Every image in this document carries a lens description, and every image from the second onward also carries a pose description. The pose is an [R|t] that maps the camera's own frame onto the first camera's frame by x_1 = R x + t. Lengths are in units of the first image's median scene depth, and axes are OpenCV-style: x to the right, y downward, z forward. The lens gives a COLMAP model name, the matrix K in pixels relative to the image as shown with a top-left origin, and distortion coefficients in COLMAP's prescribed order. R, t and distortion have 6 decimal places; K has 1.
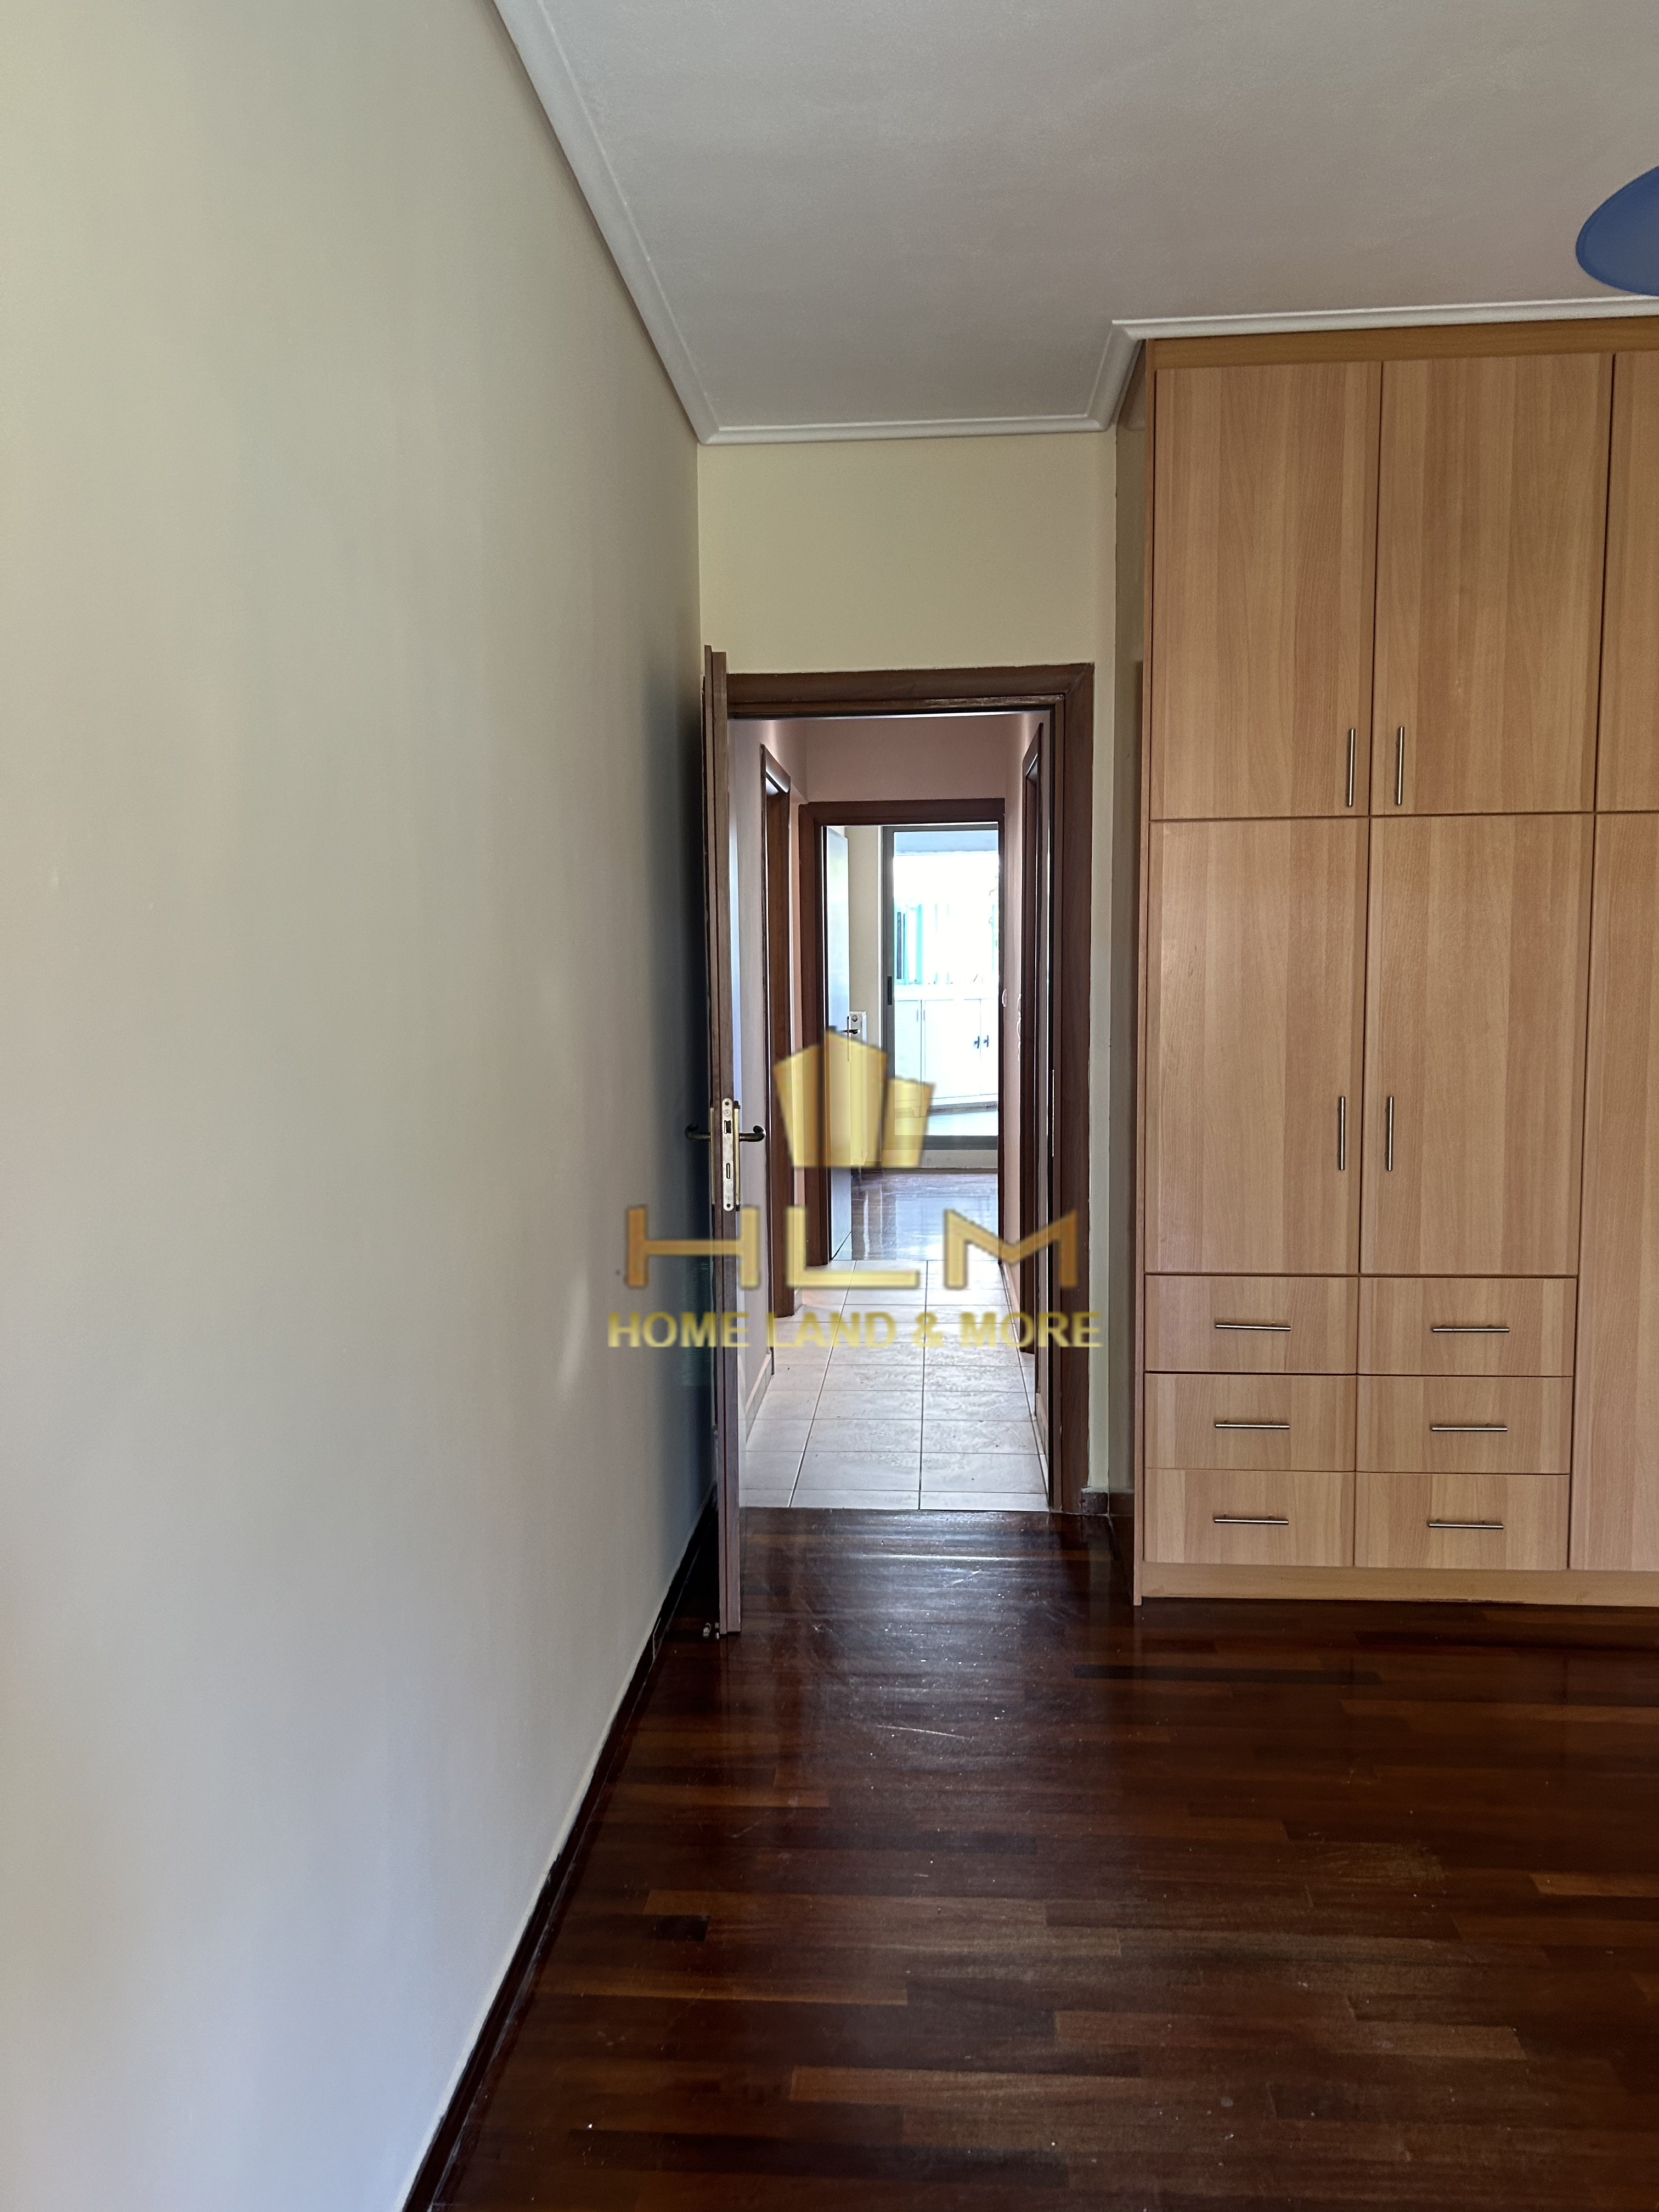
lens RADIAL K [[1663.0, 0, 837.1], [0, 1663.0, 1123.3], [0, 0, 1]] dist [0.057712, -0.061912]
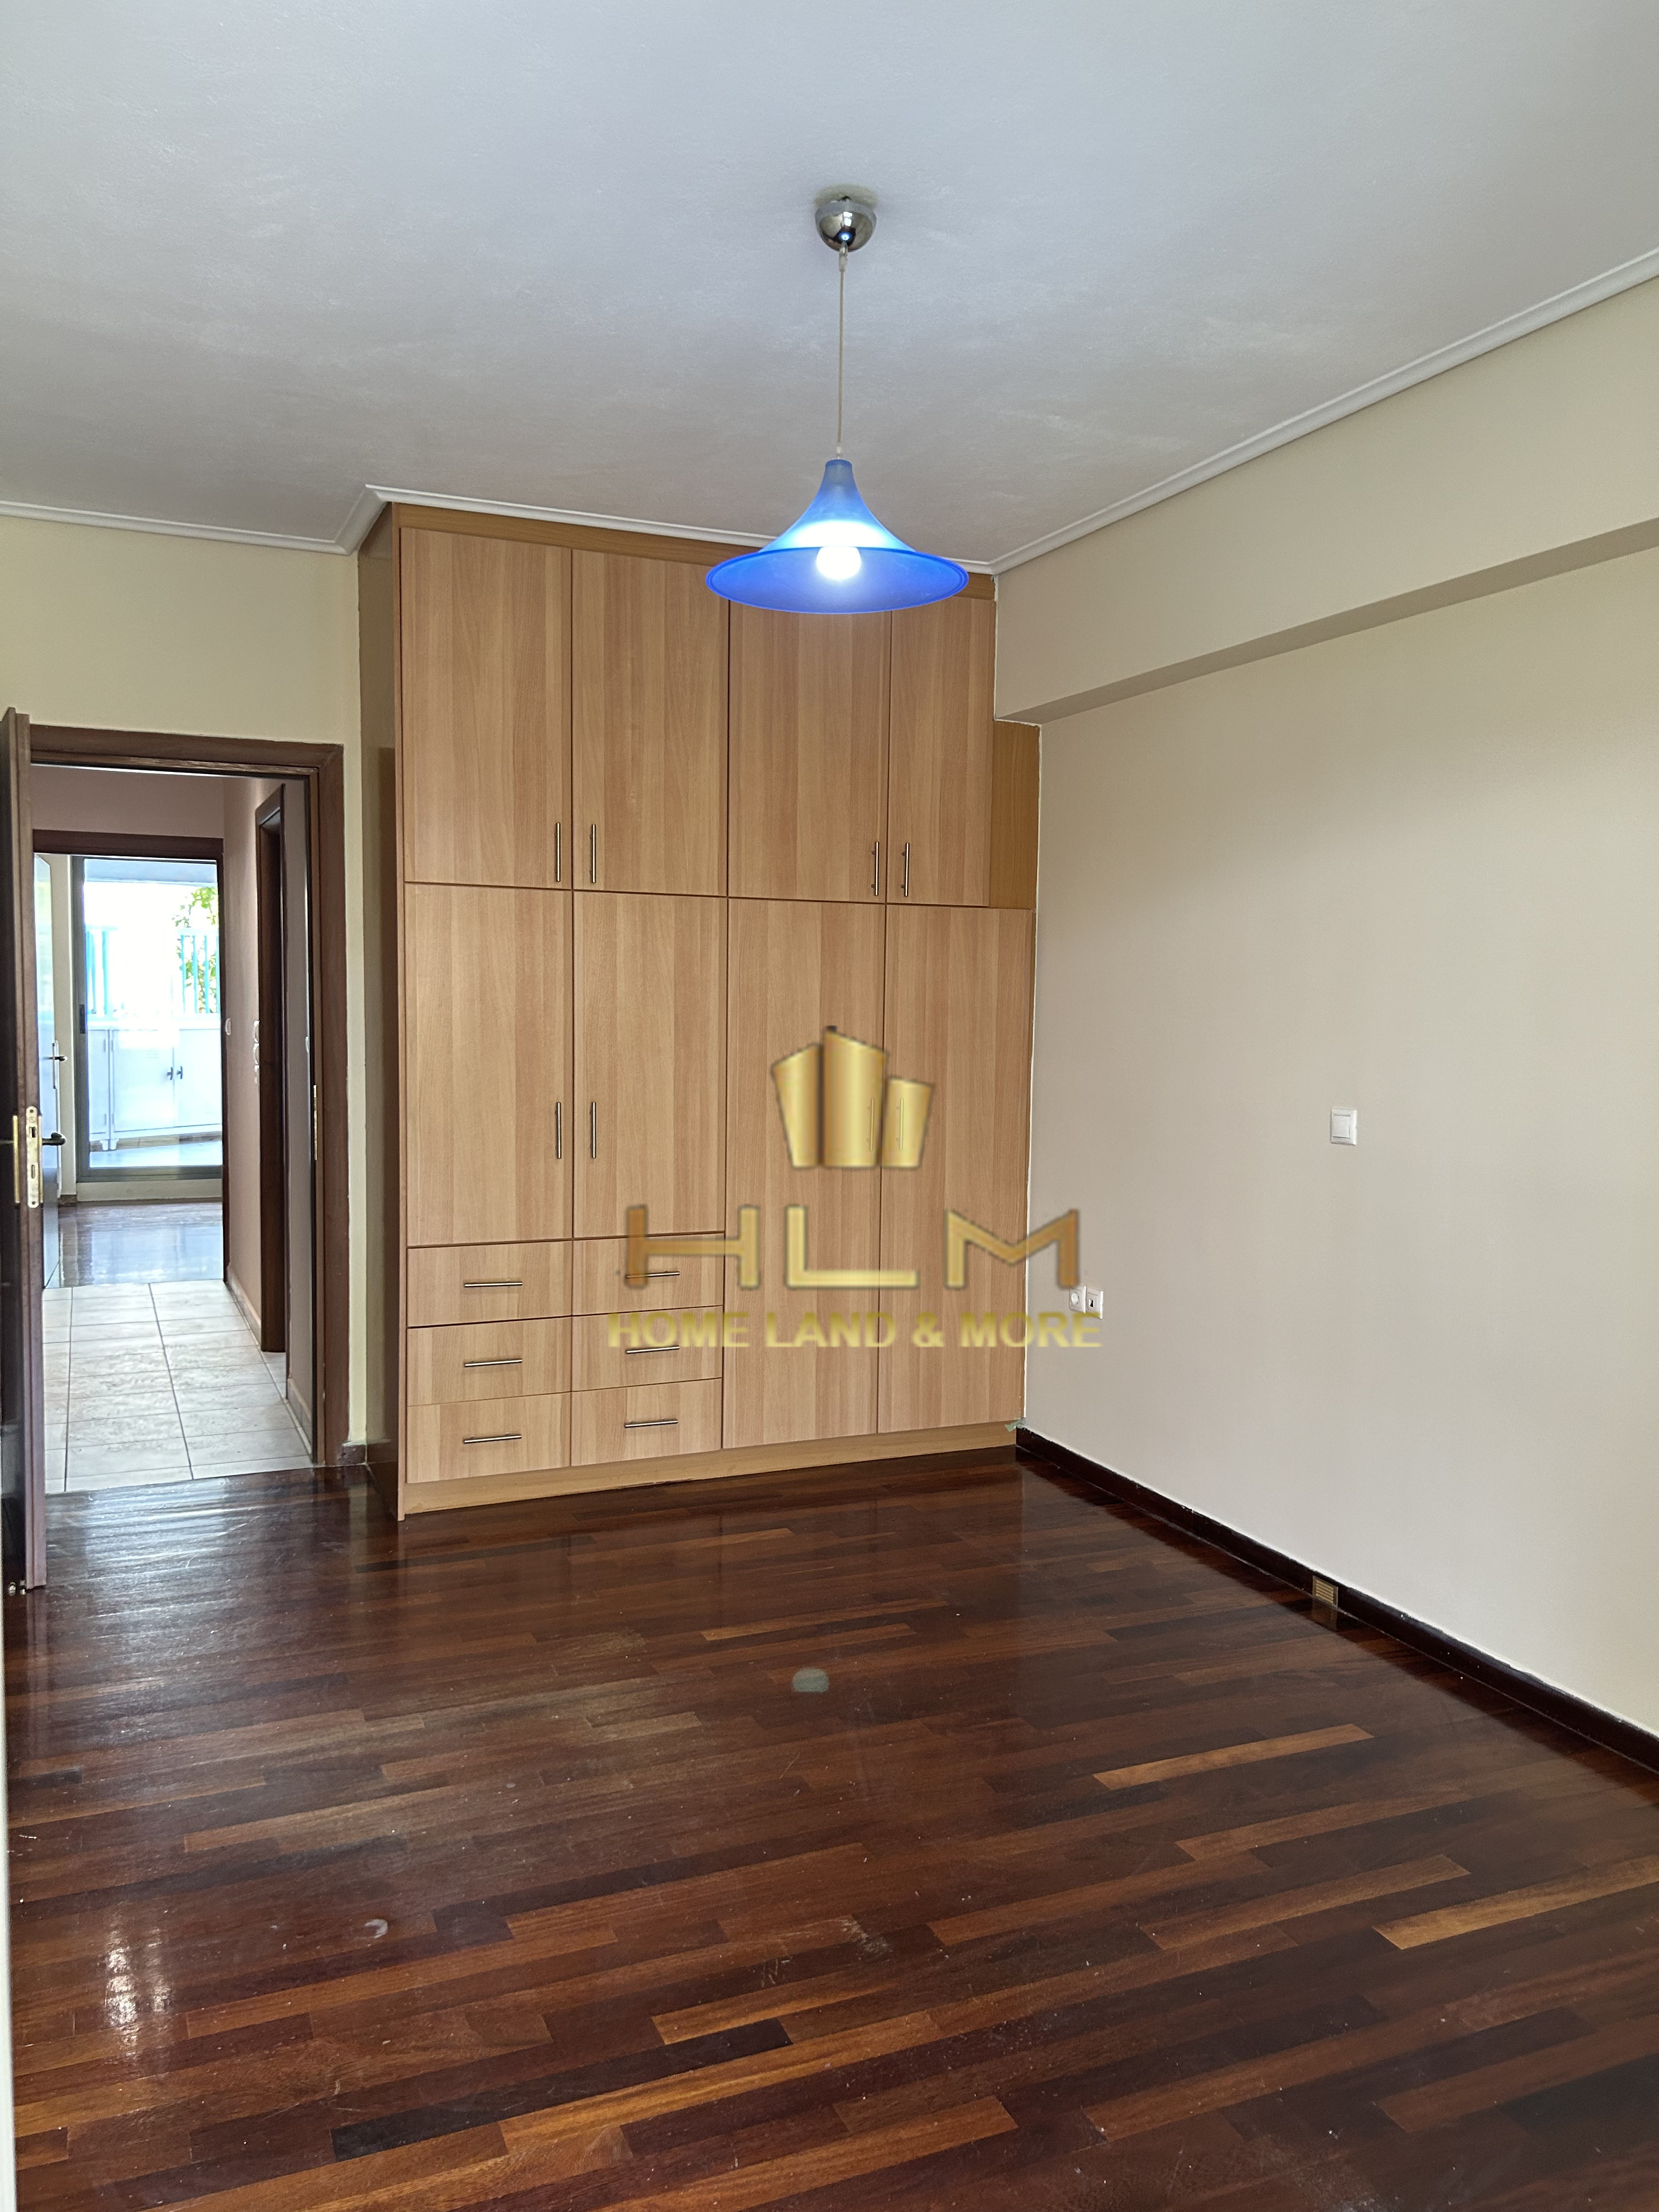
lens RADIAL K [[1663.0, 0, 829.2], [0, 1663.0, 1128.8], [0, 0, 1]] dist [0.057712, -0.061912]
pose [[0.886479, -0.013231, 0.462579, -0.112788], [0.023236, 0.999603, -0.015938, 0.030050], [-0.462184, 0.024877, 0.886435, -0.252706]]
